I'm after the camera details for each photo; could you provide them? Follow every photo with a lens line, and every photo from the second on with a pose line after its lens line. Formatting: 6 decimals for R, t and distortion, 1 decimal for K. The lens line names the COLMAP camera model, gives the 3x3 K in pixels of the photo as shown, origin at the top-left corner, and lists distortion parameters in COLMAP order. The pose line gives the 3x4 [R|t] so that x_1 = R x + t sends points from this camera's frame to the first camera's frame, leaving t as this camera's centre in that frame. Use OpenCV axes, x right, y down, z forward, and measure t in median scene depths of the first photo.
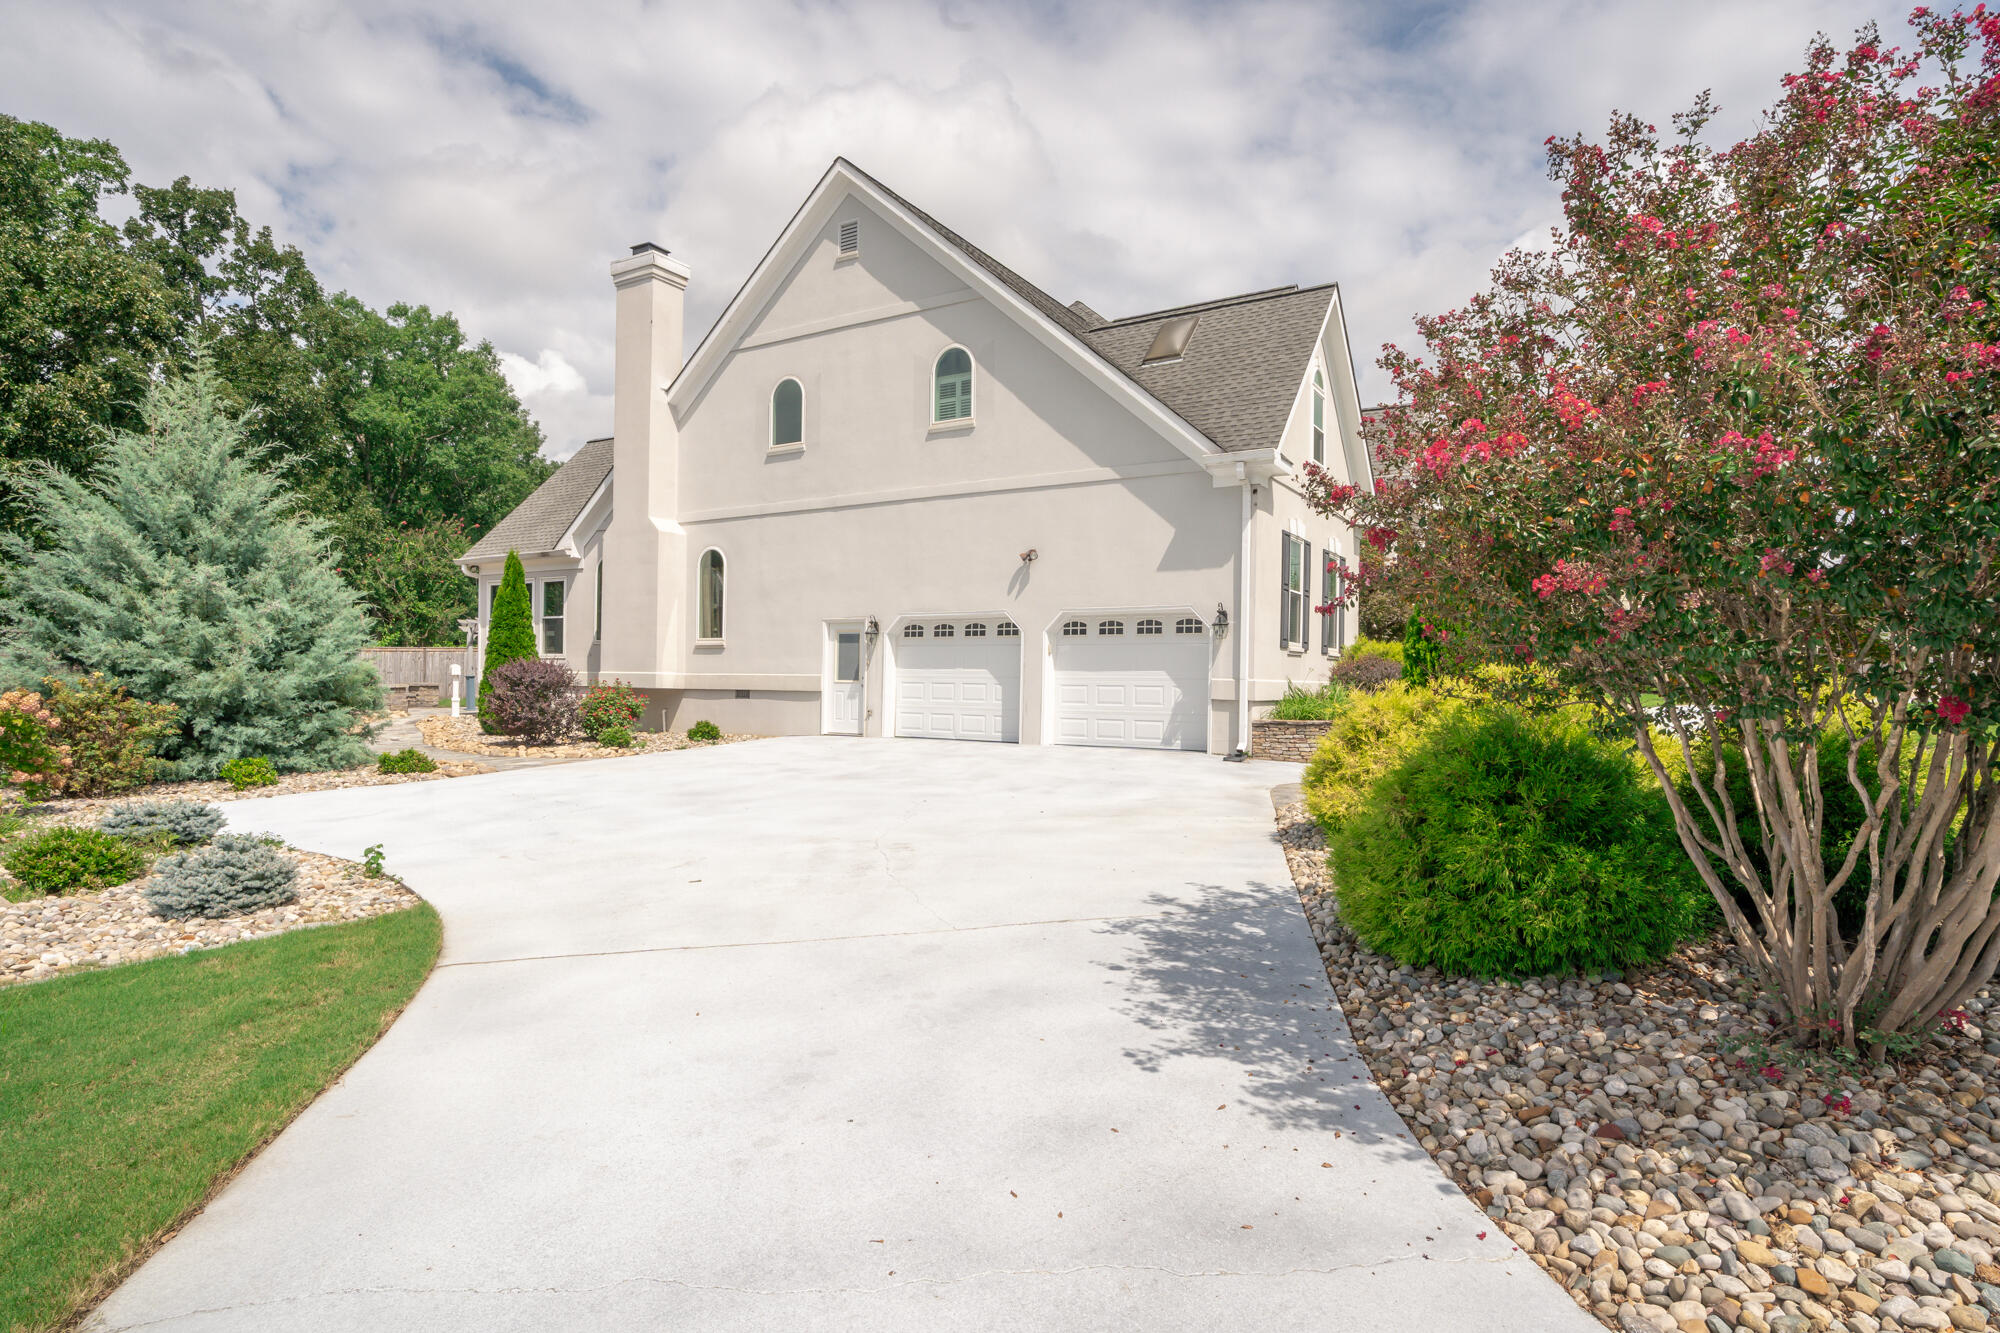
lens RADIAL K [[1068.0, 0, 1002.8], [0, 1068.0, 665.8], [0, 0, 1]] dist [-0.004910, -0.001786]
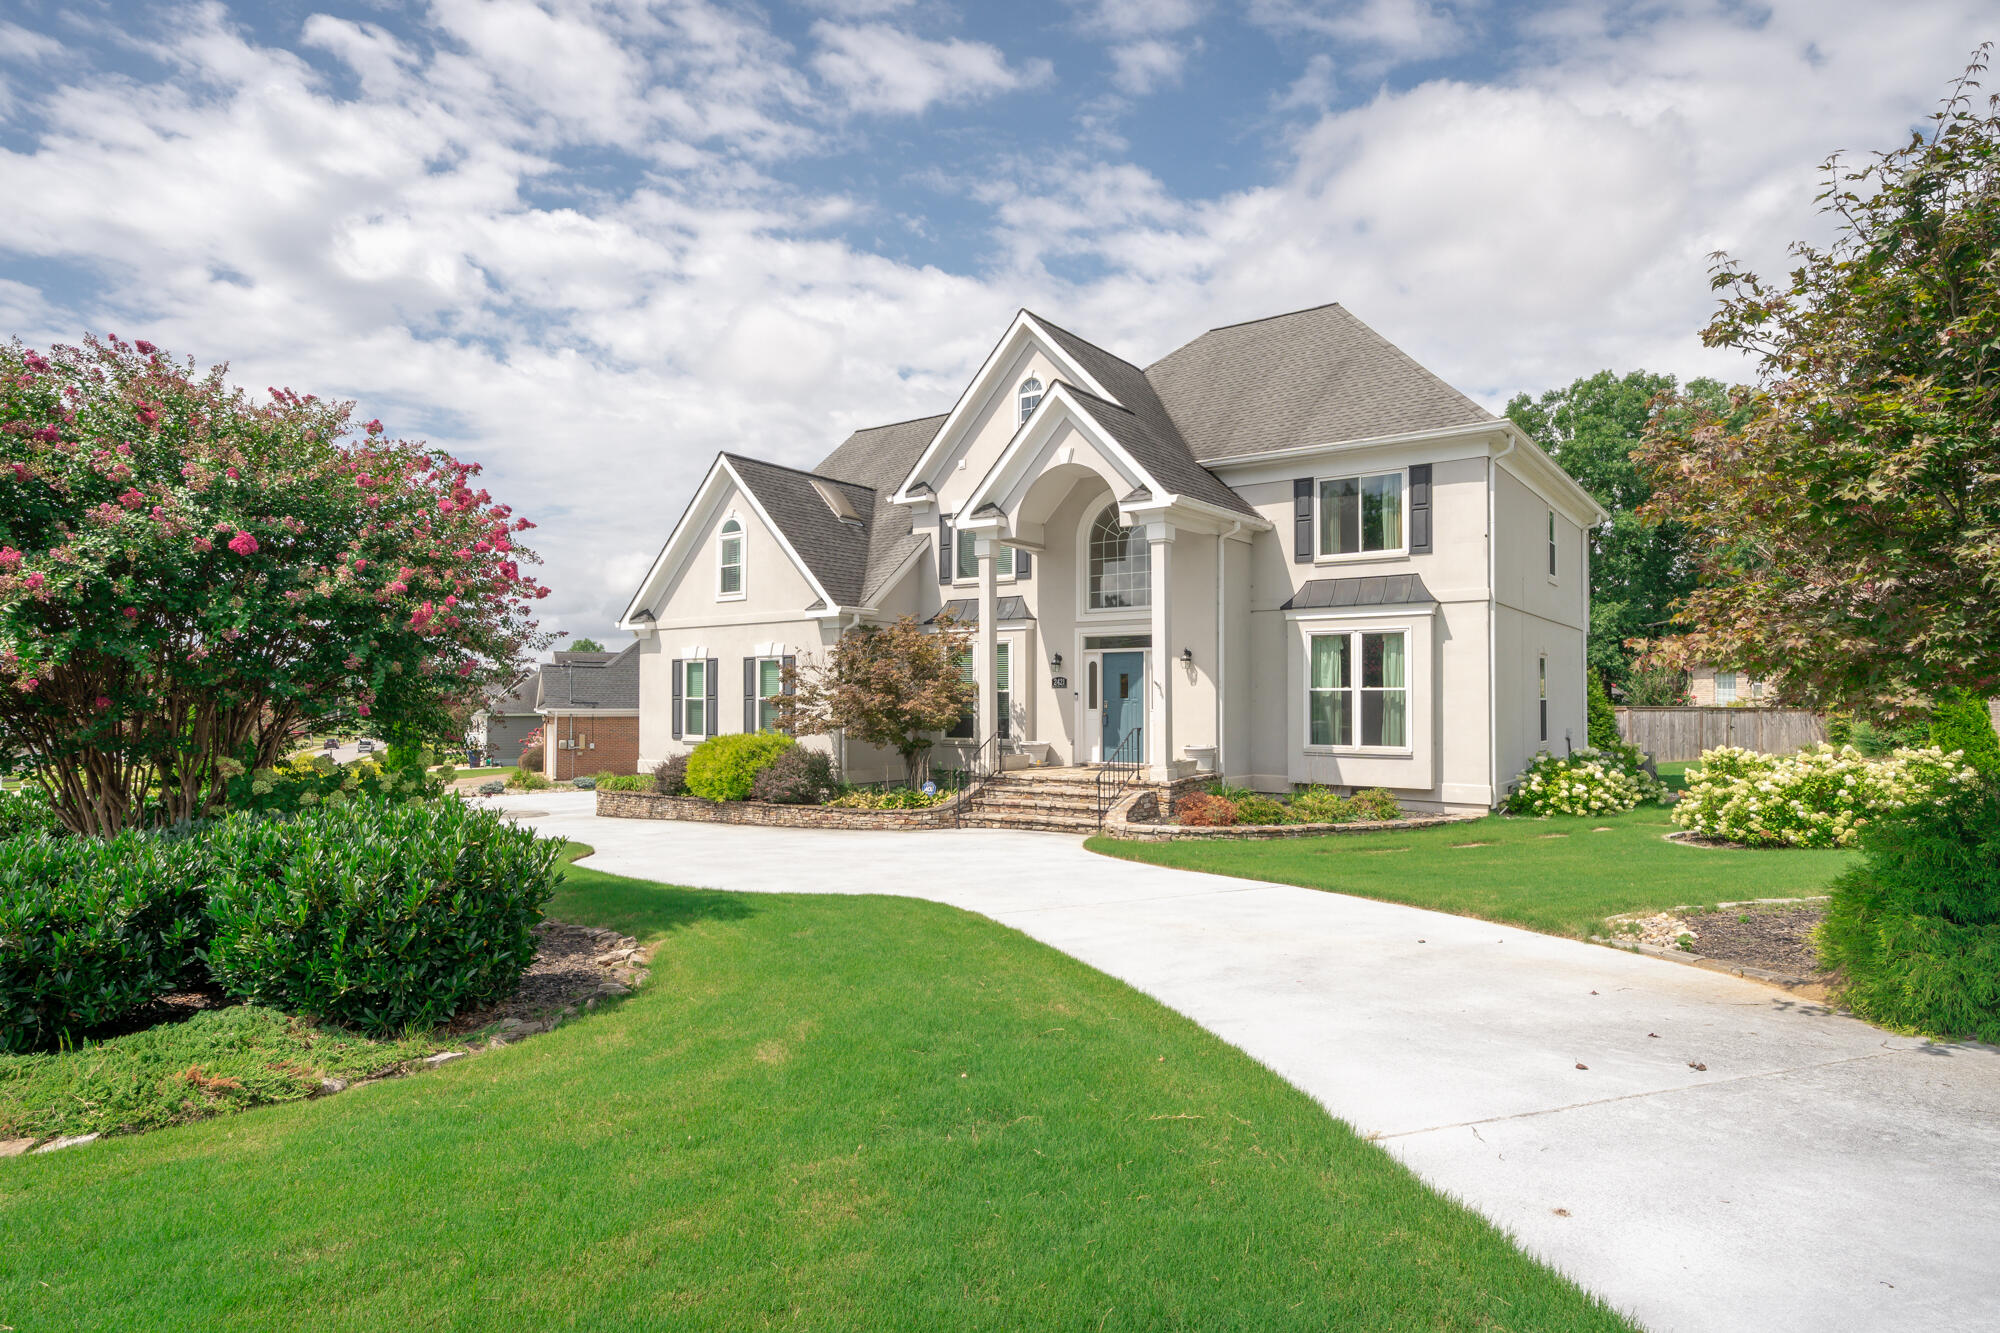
lens RADIAL K [[1068.0, 0, 1004.6], [0, 1068.0, 683.7], [0, 0, 1]] dist [-0.004910, -0.001786]
pose [[-0.098696, -0.030931, -0.994637, 0.695429], [0.015311, 0.999351, -0.032597, -0.015877], [0.995000, -0.018446, -0.098159, 0.659406]]
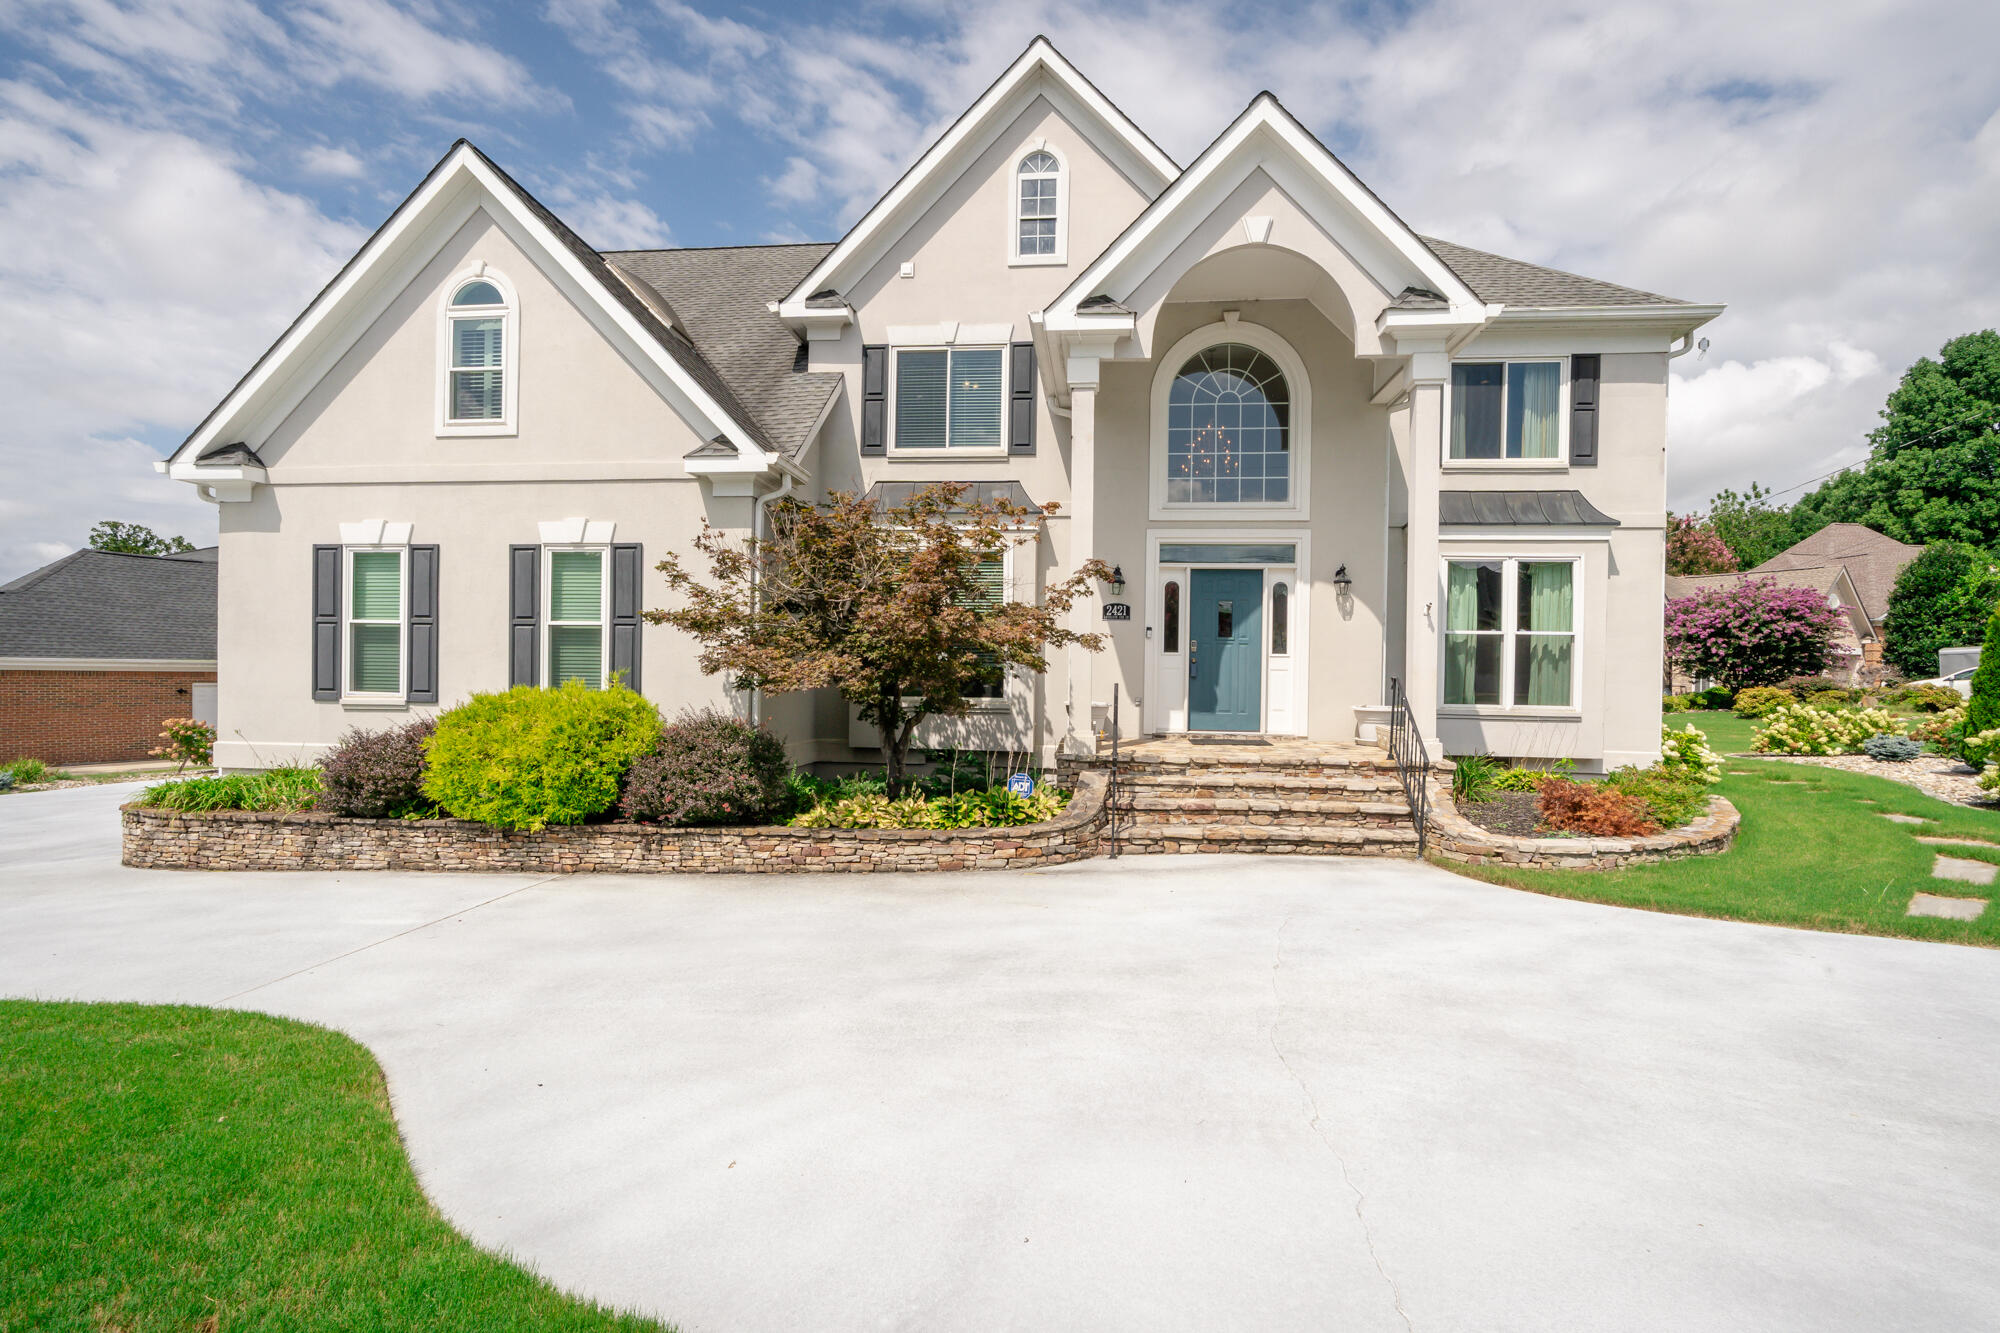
lens RADIAL K [[890.3, 0, 988.3], [0, 890.3, 685.5], [0, 0, 1]] dist [-0.009740, 0.000512]
pose [[0.411056, -0.001057, -0.911609, 0.424182], [0.007444, 0.999970, 0.002197, -0.010440], [0.911580, -0.007689, 0.411052, 0.483984]]
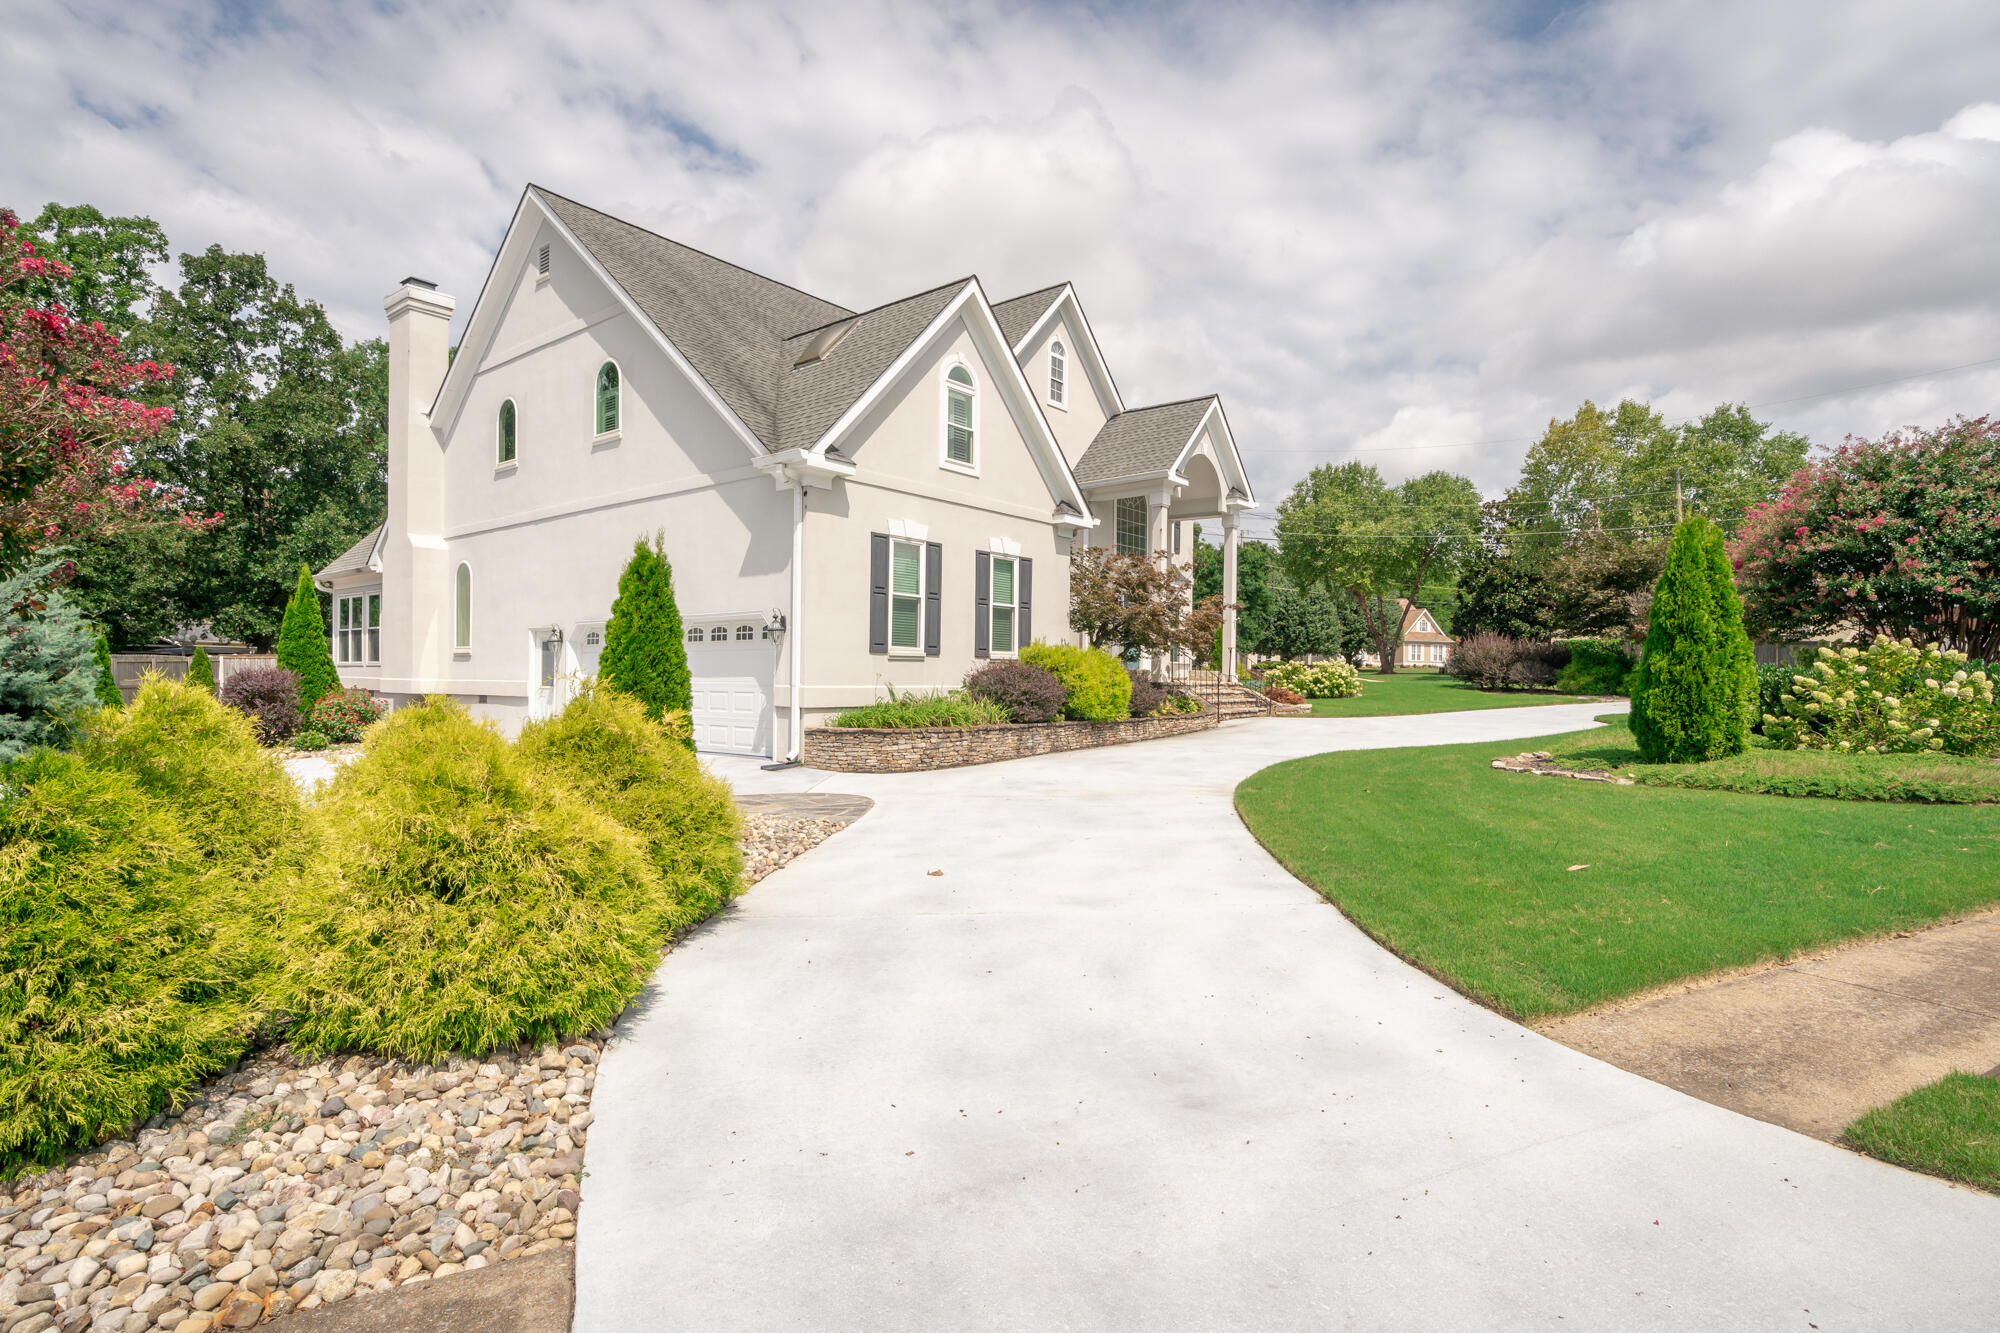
lens RADIAL K [[1006.8, 0, 1002.7], [0, 1006.8, 675.7], [0, 0, 1]] dist [-0.008561, -0.000055]
pose [[0.990596, -0.004782, -0.136734, 0.208631], [0.006350, 0.999919, 0.011039, -0.002180], [0.136670, -0.011804, 0.990546, 0.042529]]
